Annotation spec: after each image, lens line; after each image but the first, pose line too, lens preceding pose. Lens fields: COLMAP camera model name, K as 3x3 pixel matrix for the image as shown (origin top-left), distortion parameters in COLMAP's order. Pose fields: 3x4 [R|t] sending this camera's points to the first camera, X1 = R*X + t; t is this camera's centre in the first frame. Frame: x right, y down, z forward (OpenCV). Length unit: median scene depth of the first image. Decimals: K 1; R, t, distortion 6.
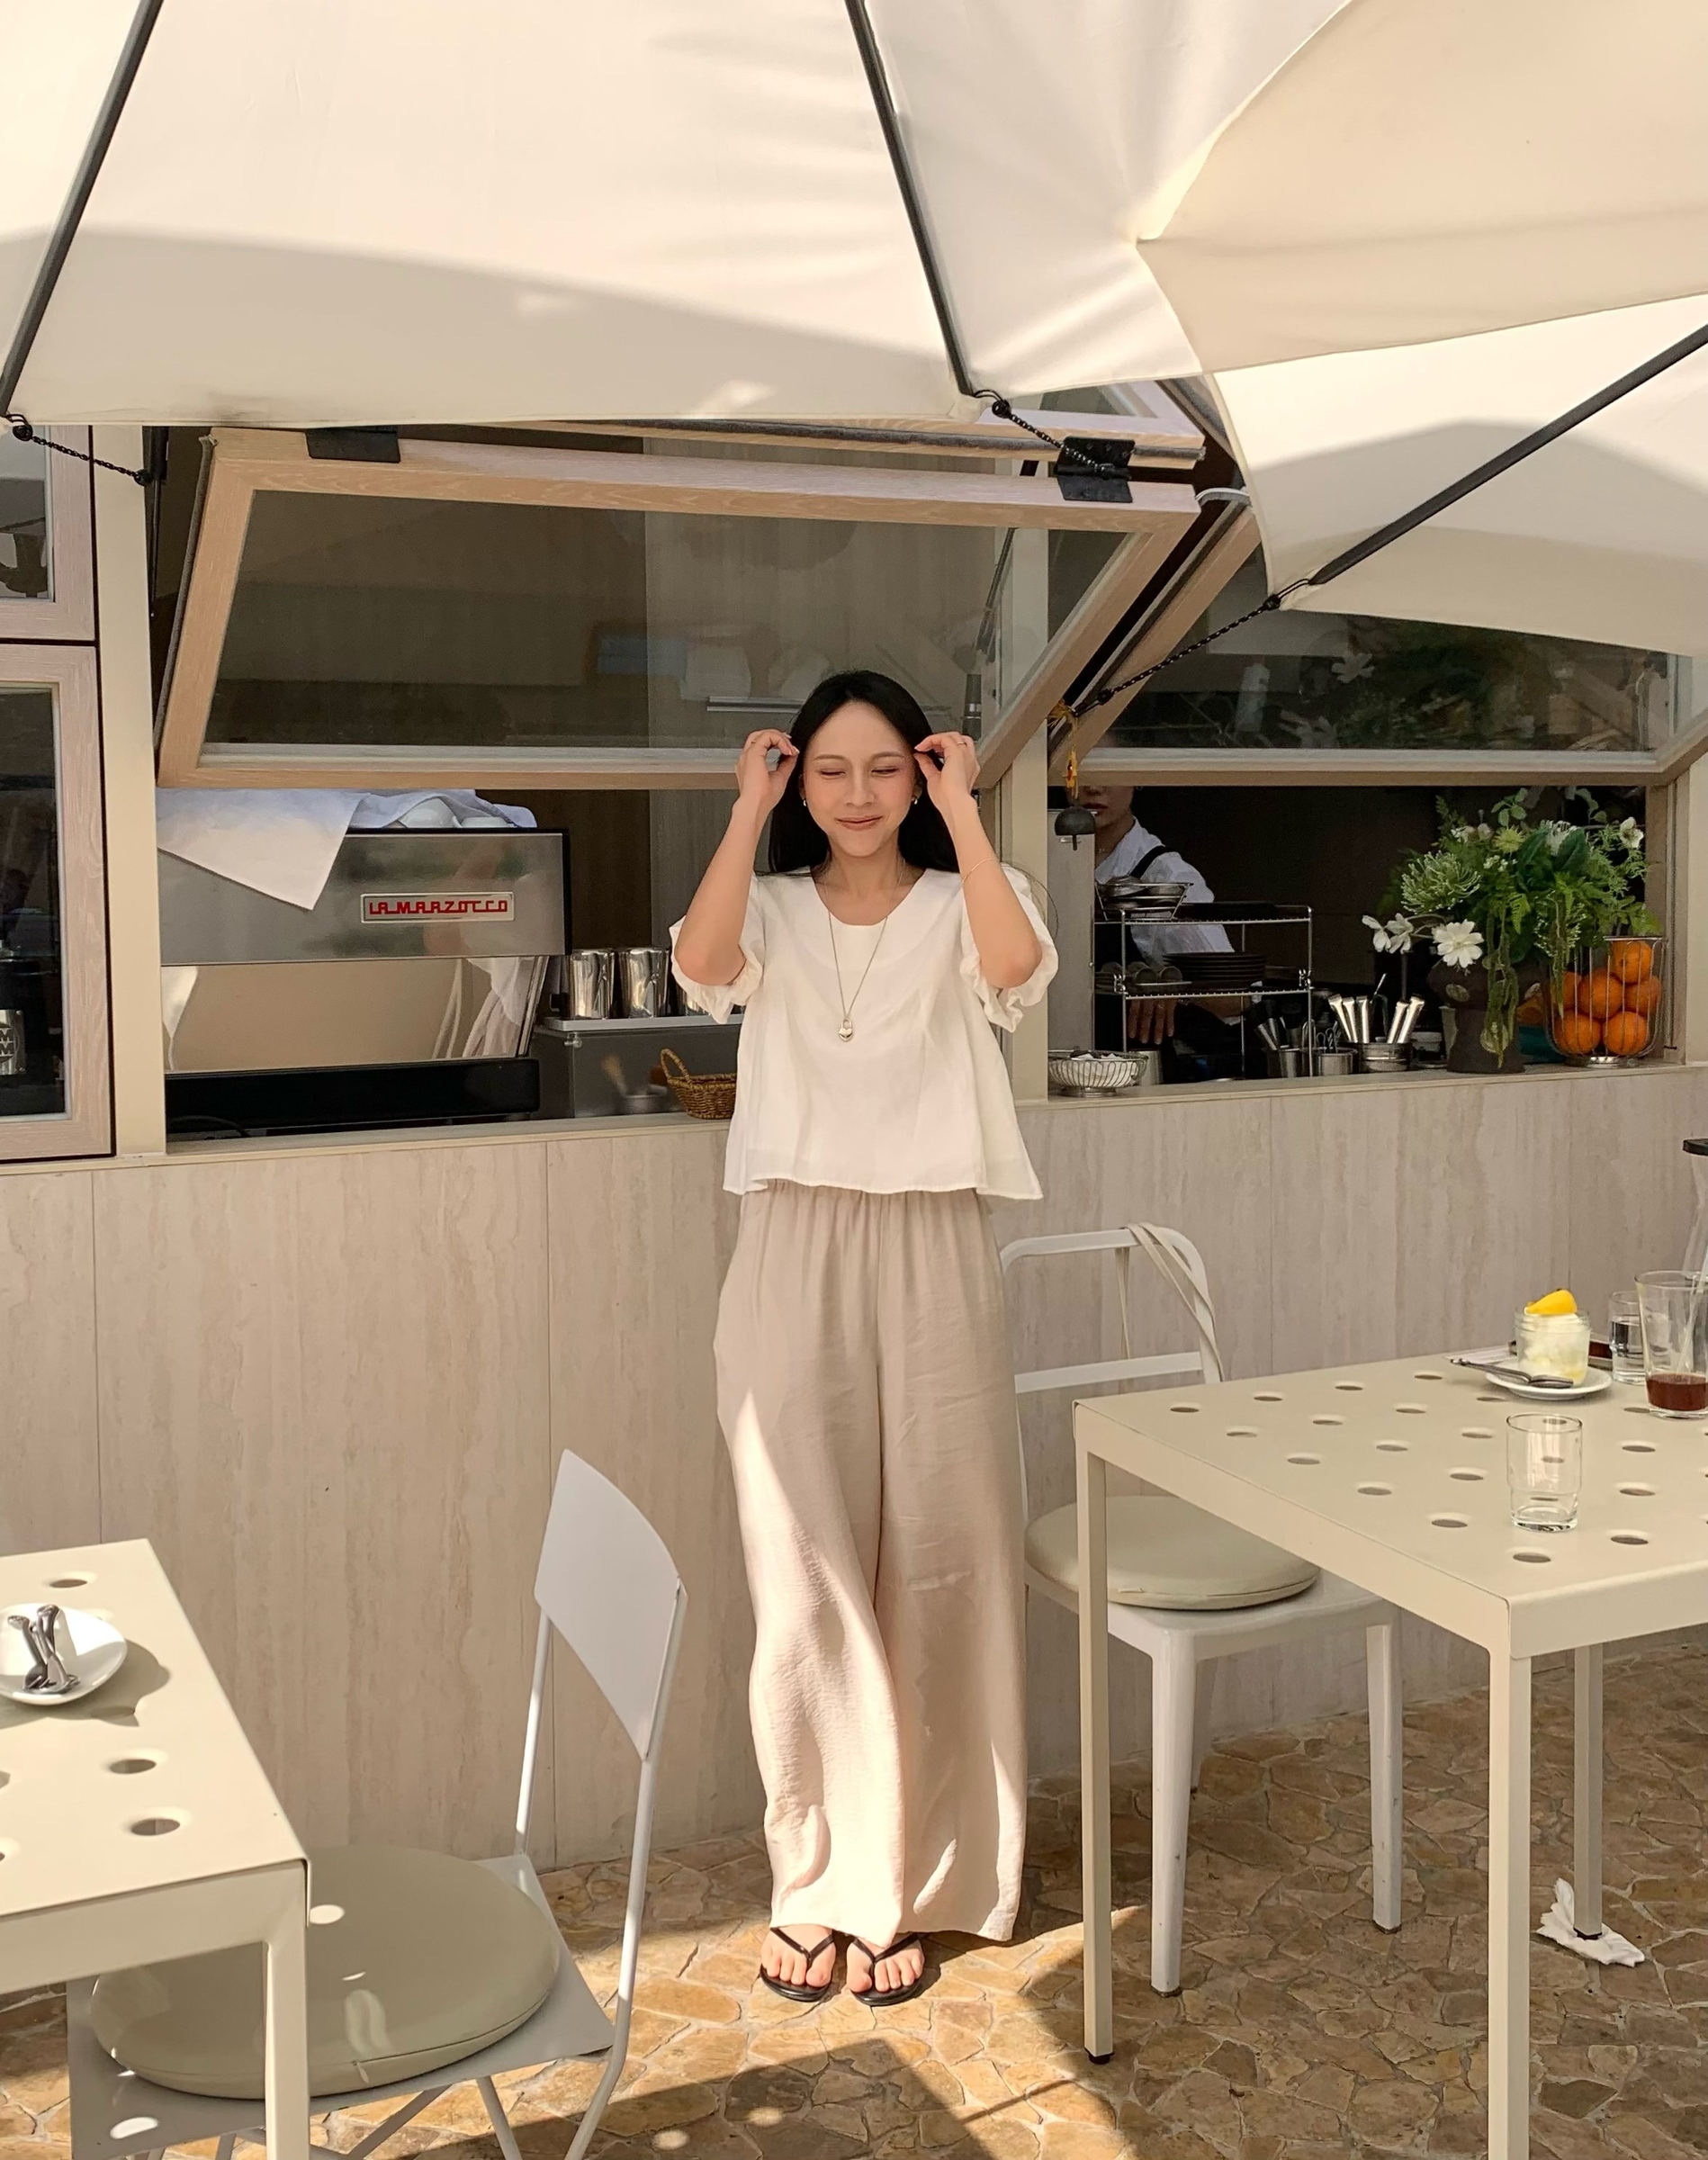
lens RADIAL K [[2400.2, 0, 854.0], [0, 2400.2, 1080.0], [0, 0, 1]] dist [-0.014927, 0.038456]
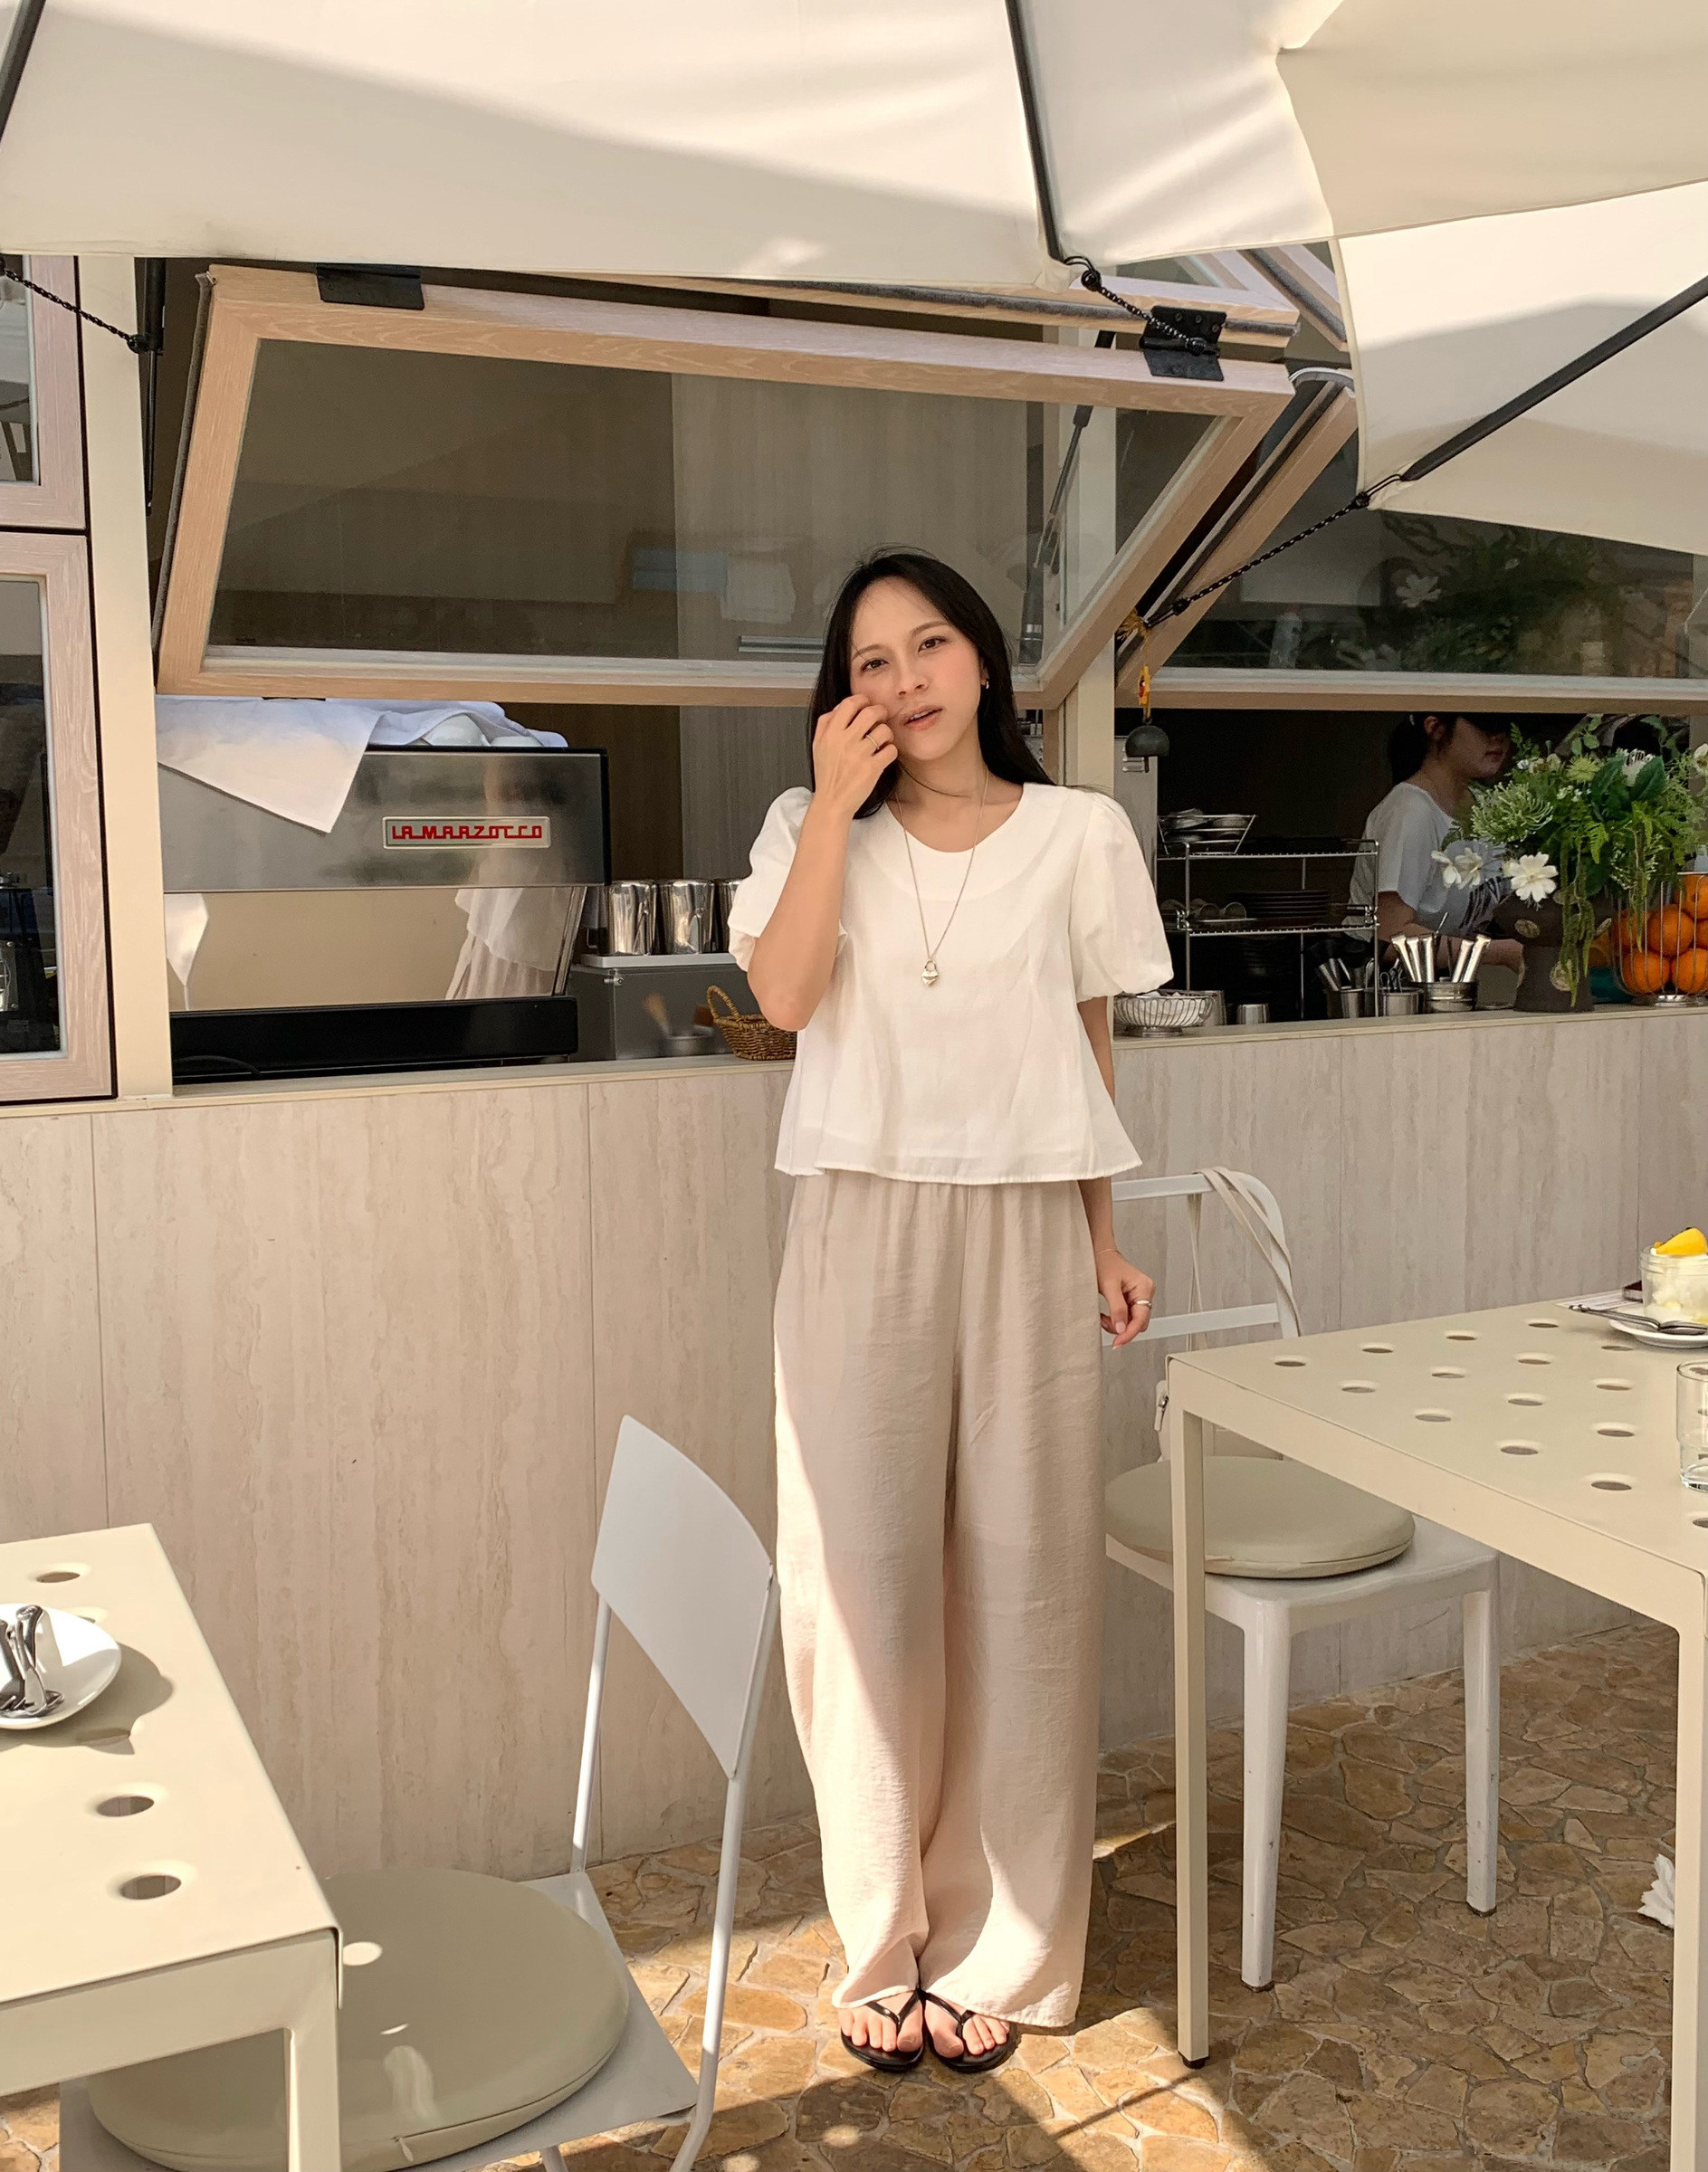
lens RADIAL K [[2207.8, 0, 854.0], [0, 2207.8, 1086.0], [0, 0, 1]] dist [0.001701, -0.032692]
pose [[0.999904, -0.009945, 0.009602, -0.033402], [0.009882, 0.999929, 0.006649, 0.021898], [-0.009668, -0.006554, 0.999932, 0.146056]]
